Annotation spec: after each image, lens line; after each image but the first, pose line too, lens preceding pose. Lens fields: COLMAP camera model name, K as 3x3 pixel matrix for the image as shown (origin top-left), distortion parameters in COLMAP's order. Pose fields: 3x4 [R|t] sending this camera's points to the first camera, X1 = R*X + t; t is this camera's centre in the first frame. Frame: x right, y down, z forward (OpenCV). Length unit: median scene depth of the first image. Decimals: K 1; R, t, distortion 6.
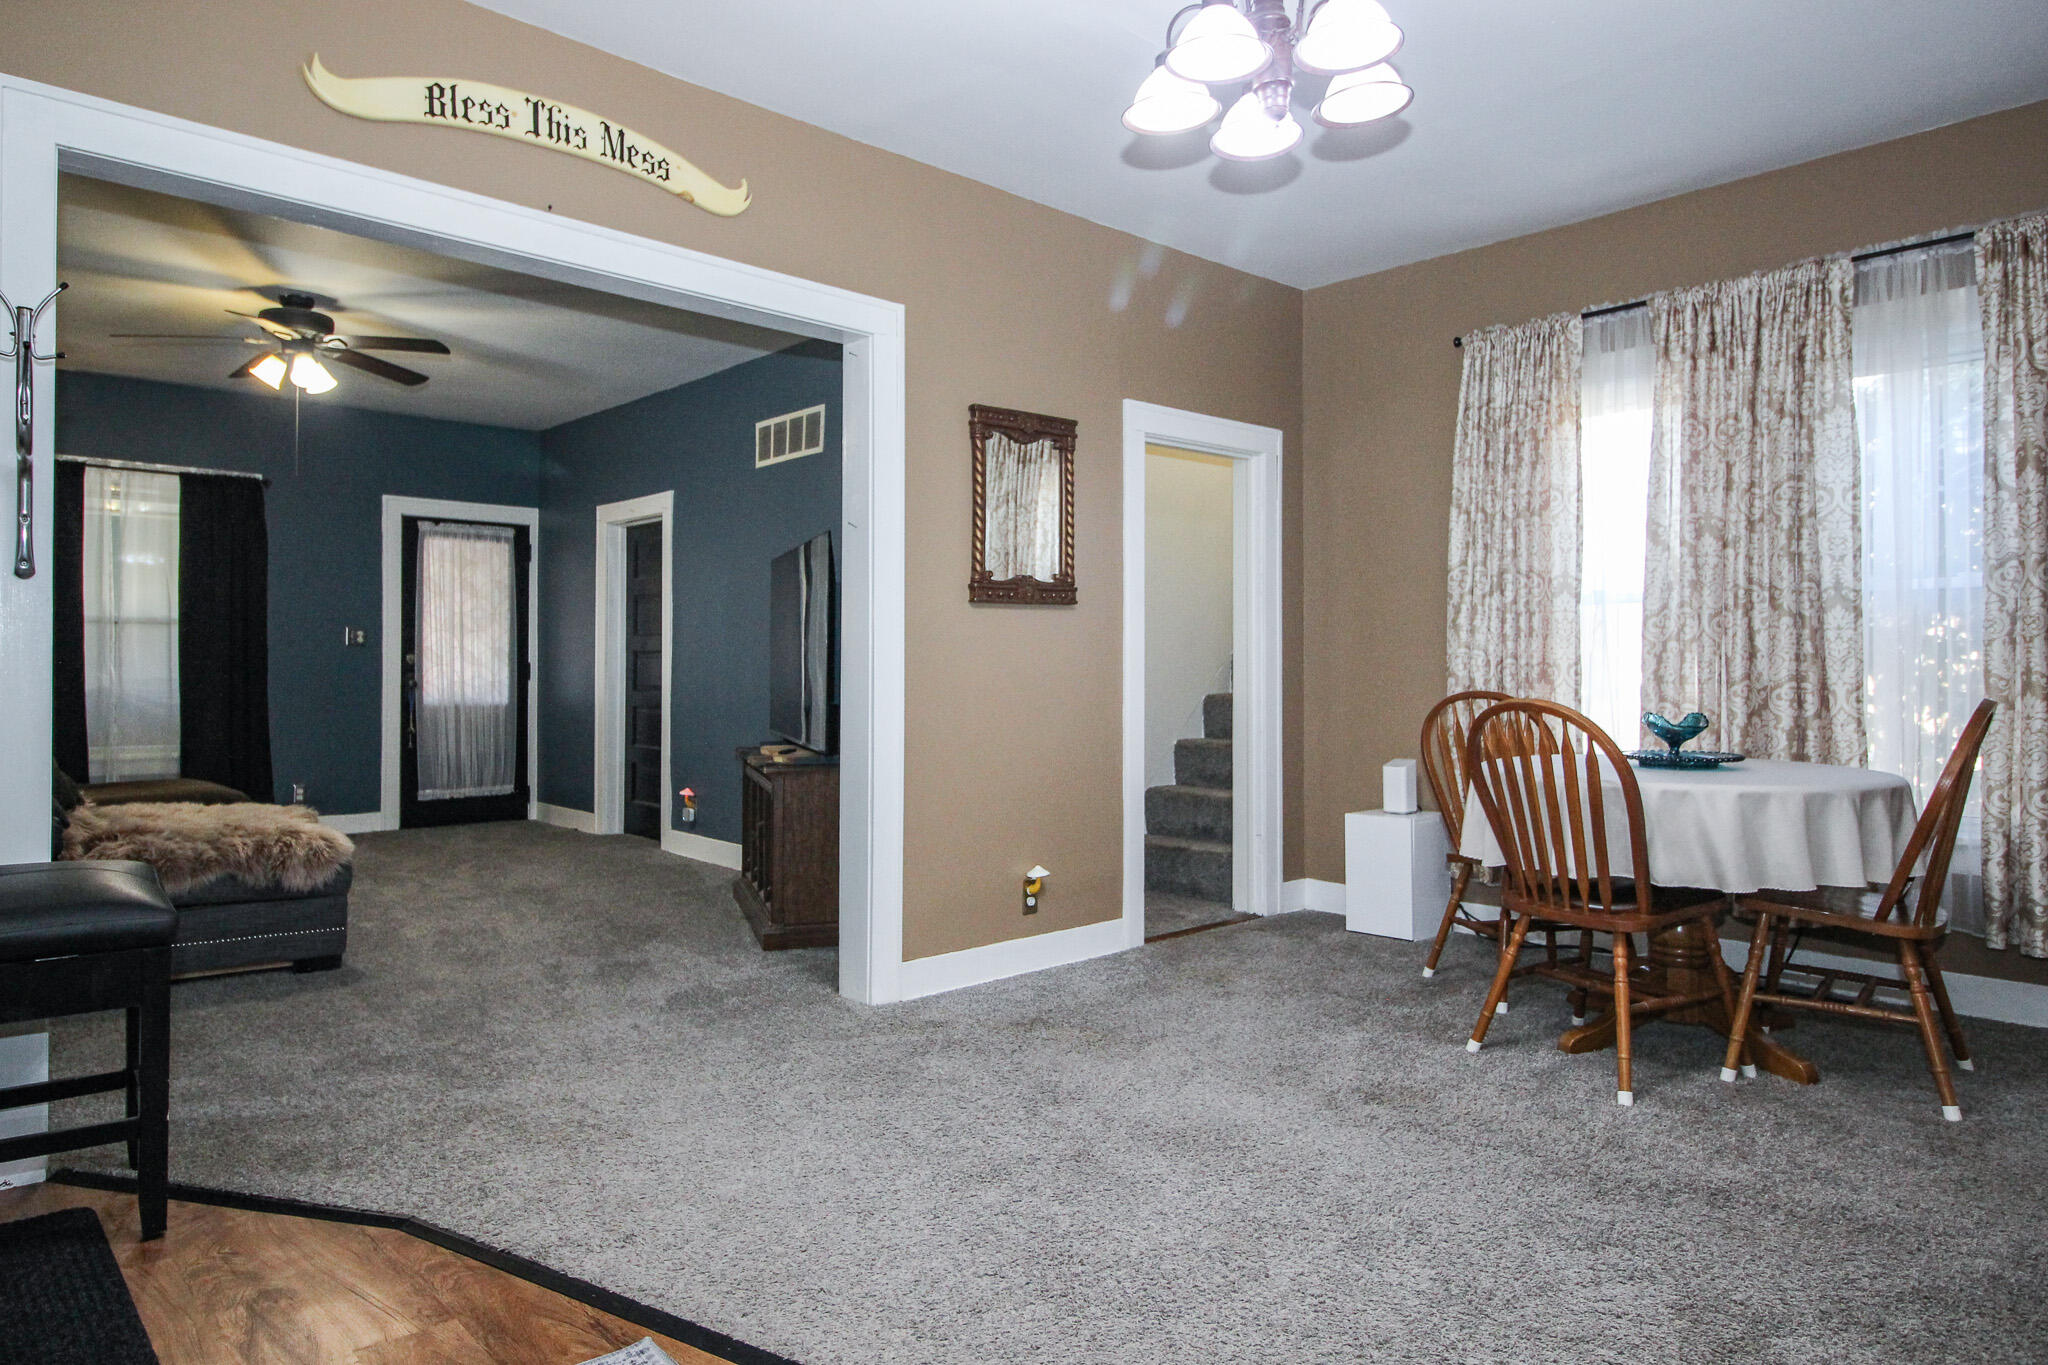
lens RADIAL K [[1223.4, 0, 1014.8], [0, 1223.4, 656.0], [0, 0, 1]] dist [-0.003889, -0.001636]
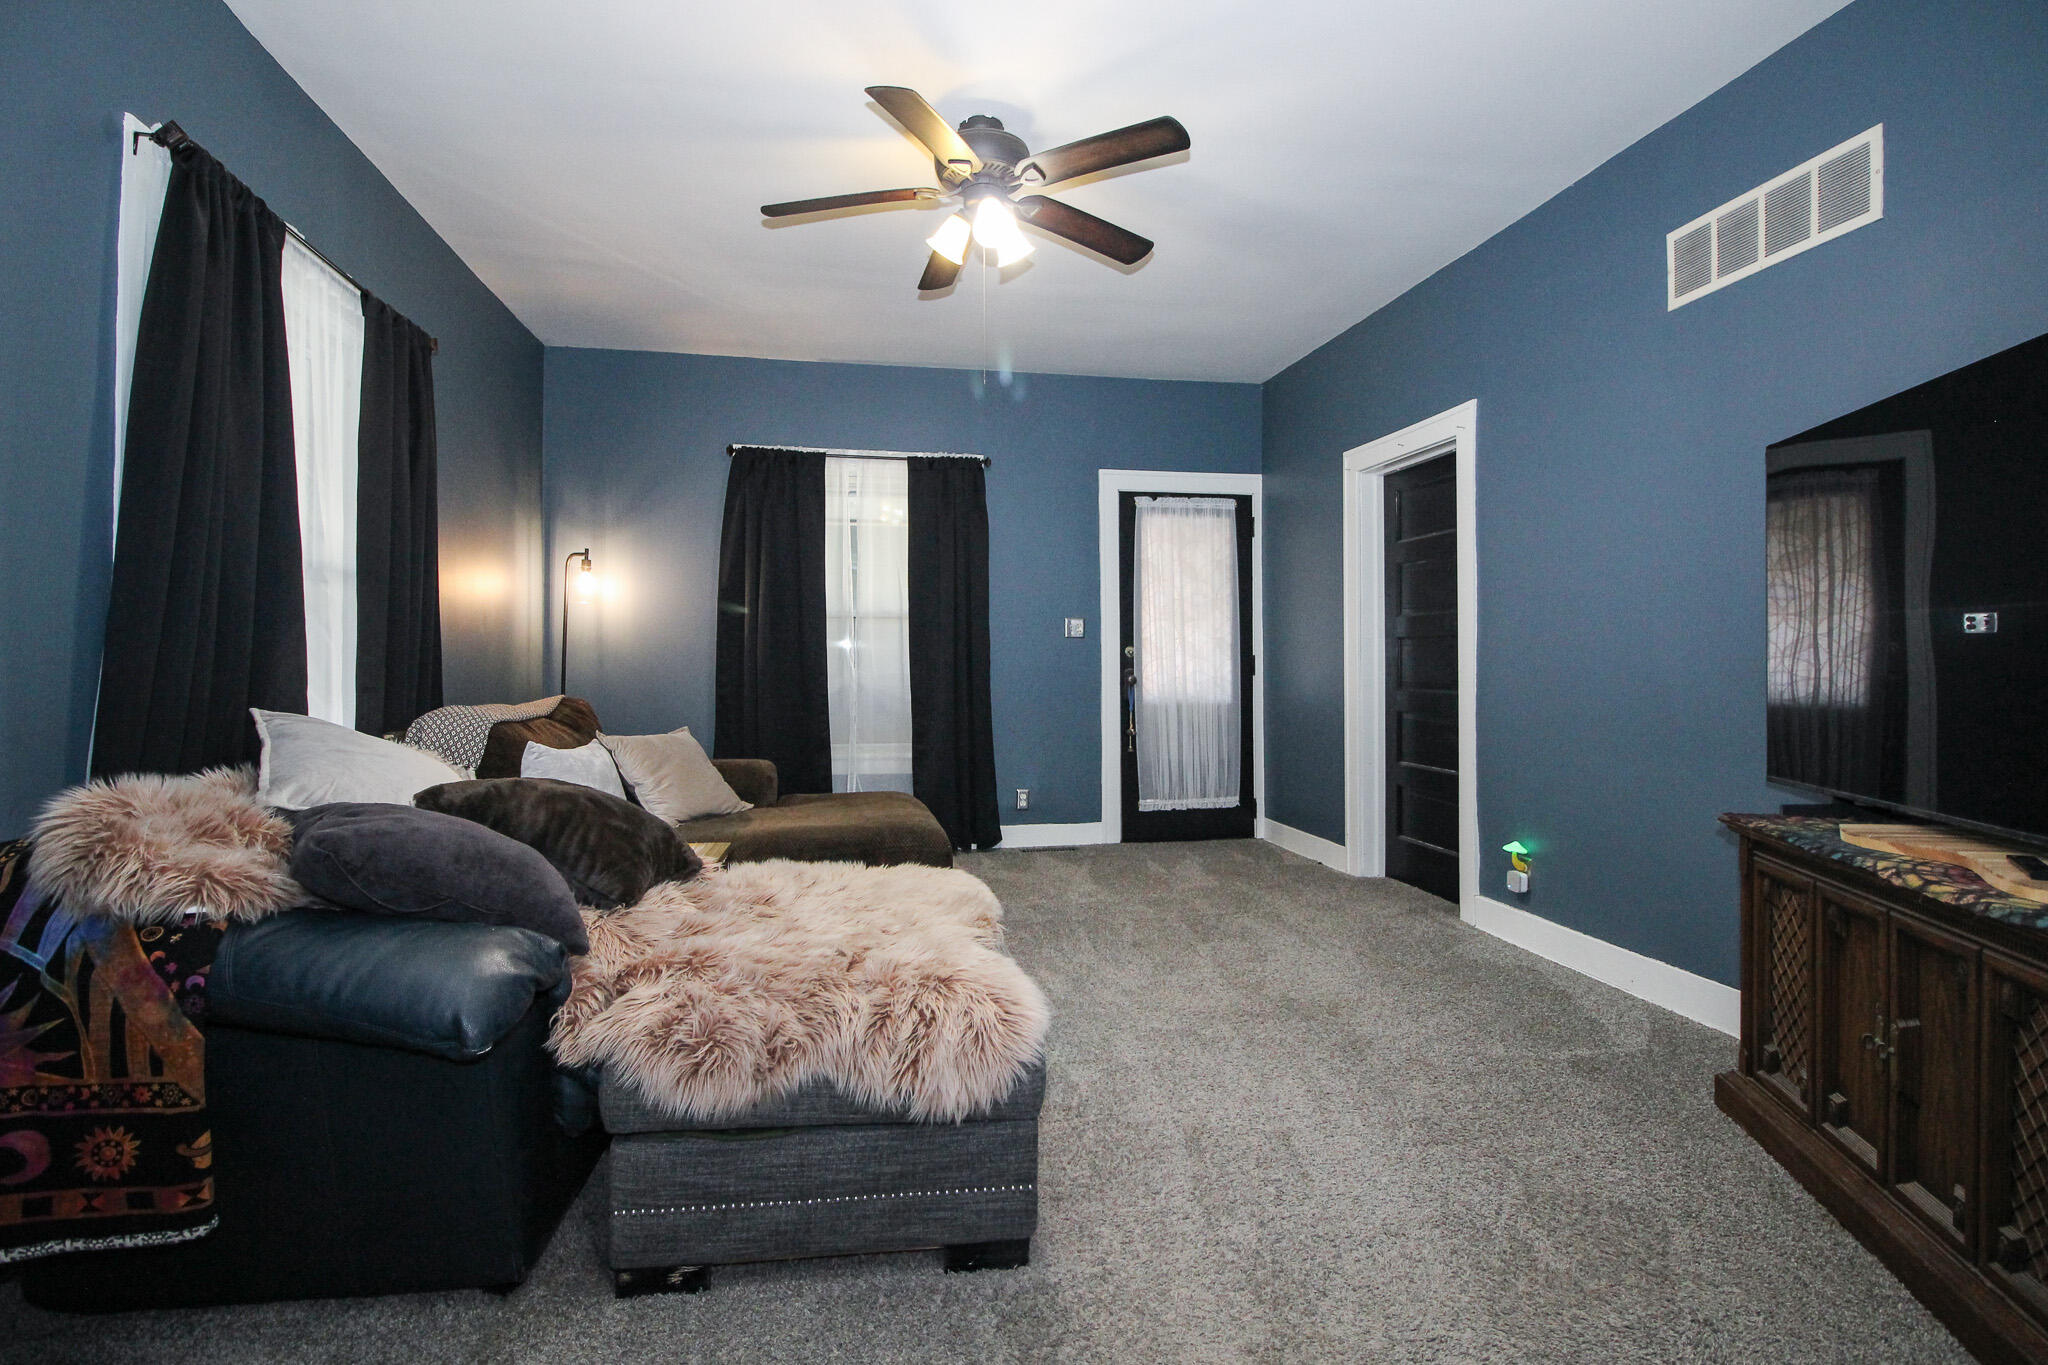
lens RADIAL K [[946.8, 0, 1029.6], [0, 946.8, 657.5], [0, 0, 1]] dist [0.002858, -0.012786]
pose [[0.849454, -0.009972, -0.527569, -0.373780], [0.011737, 0.999931, -0.000003, 0.010875], [0.527533, -0.006190, 0.849512, 0.729646]]
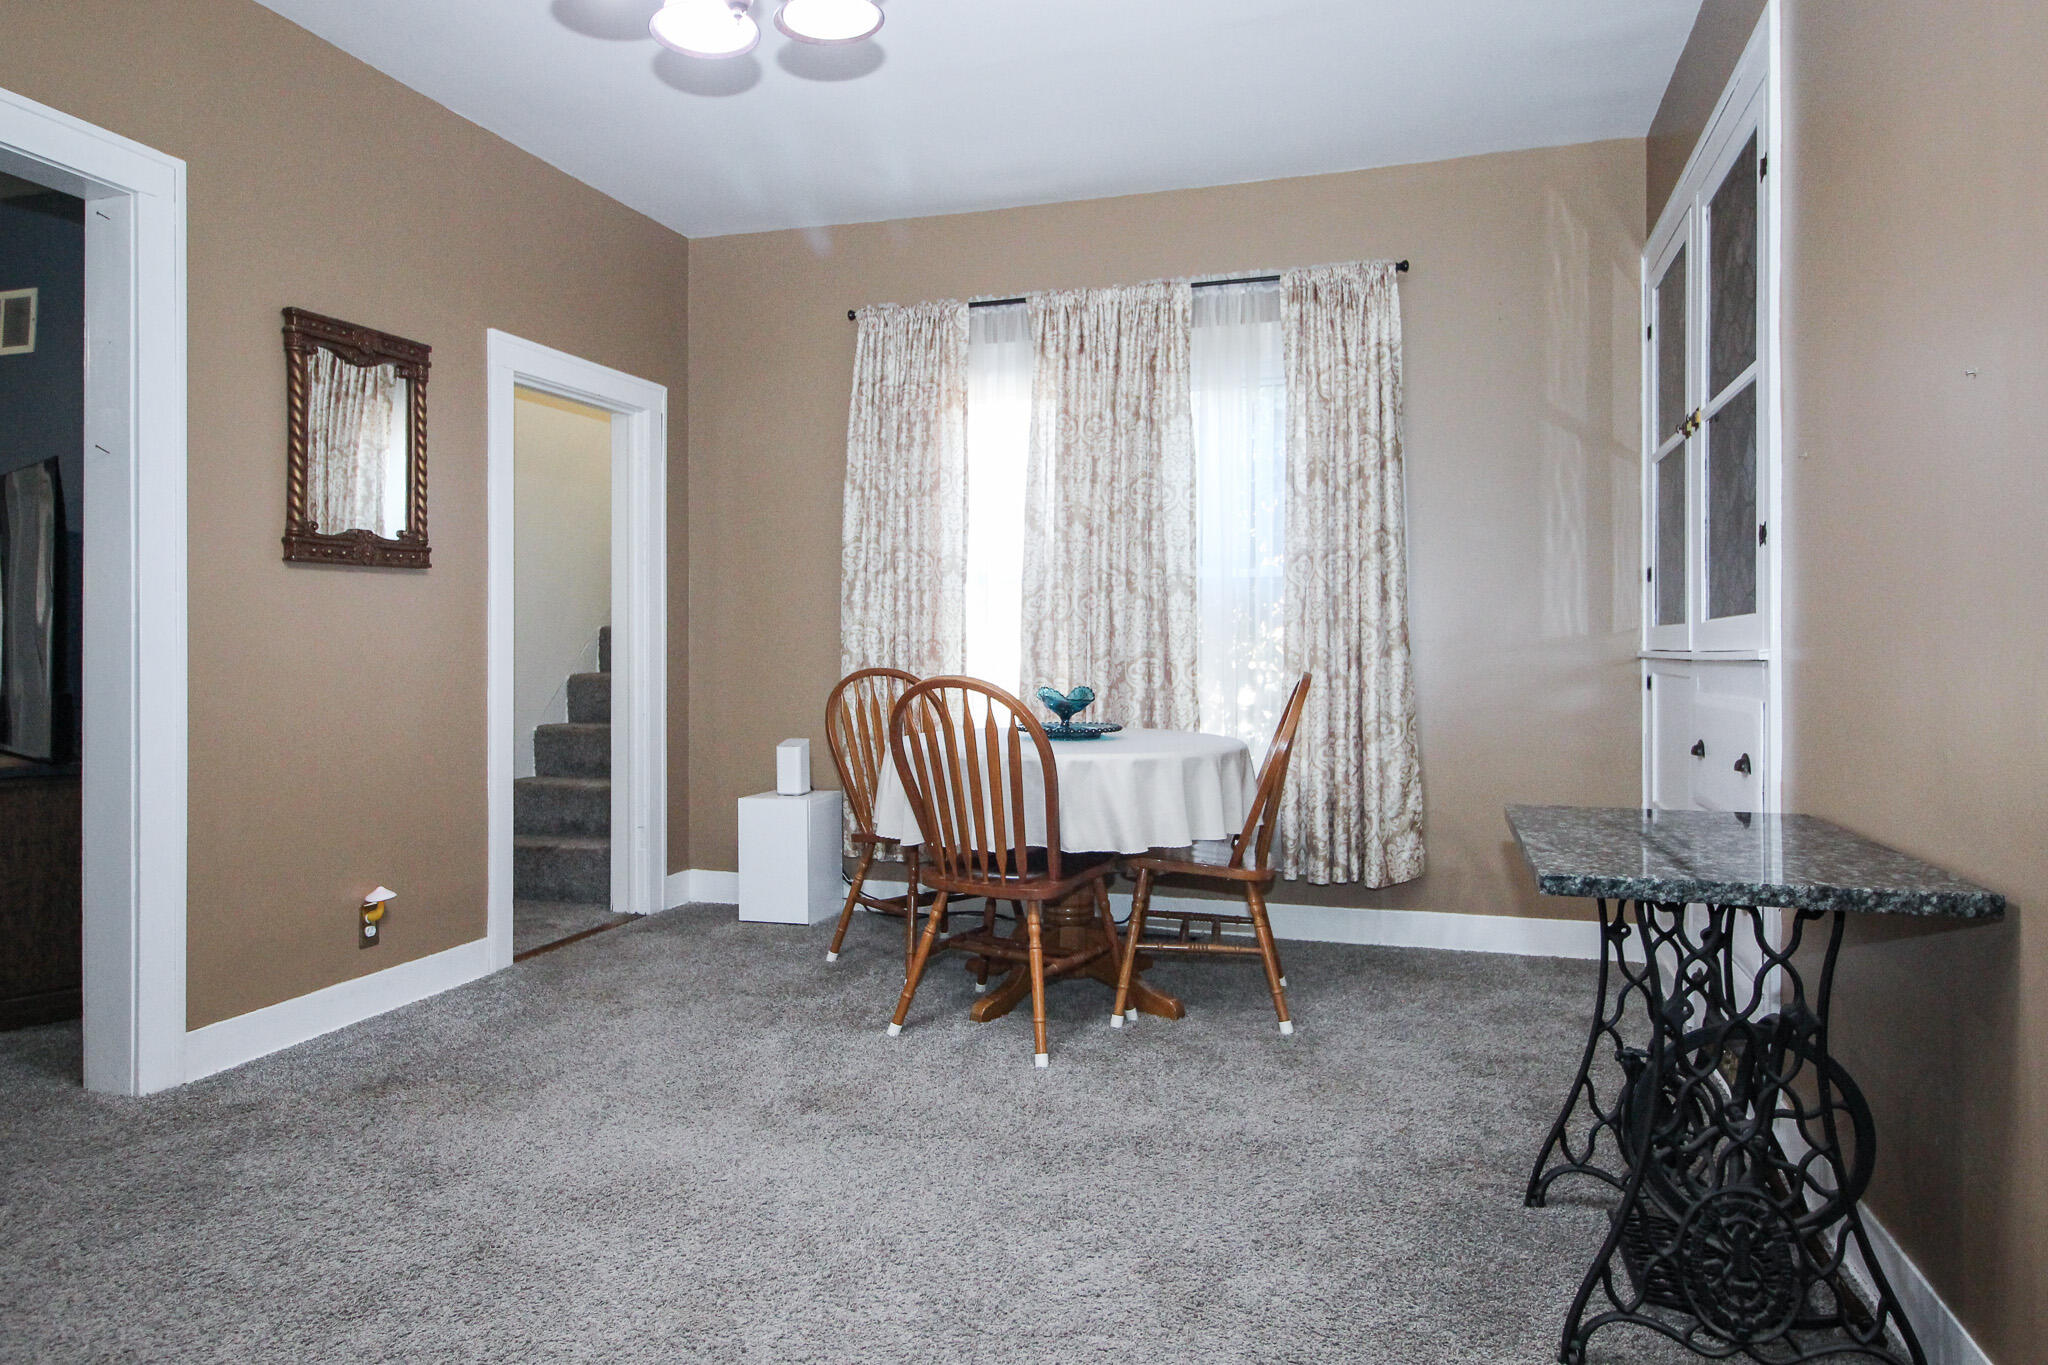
lens RADIAL K [[1243.3, 0, 1028.8], [0, 1243.3, 653.5], [0, 0, 1]] dist [0.012968, -0.018145]
pose [[0.862832, -0.002759, 0.505484, -0.027640], [-0.005540, 0.999873, 0.014913, 0.000948], [-0.505461, -0.015668, 0.862707, 0.065654]]
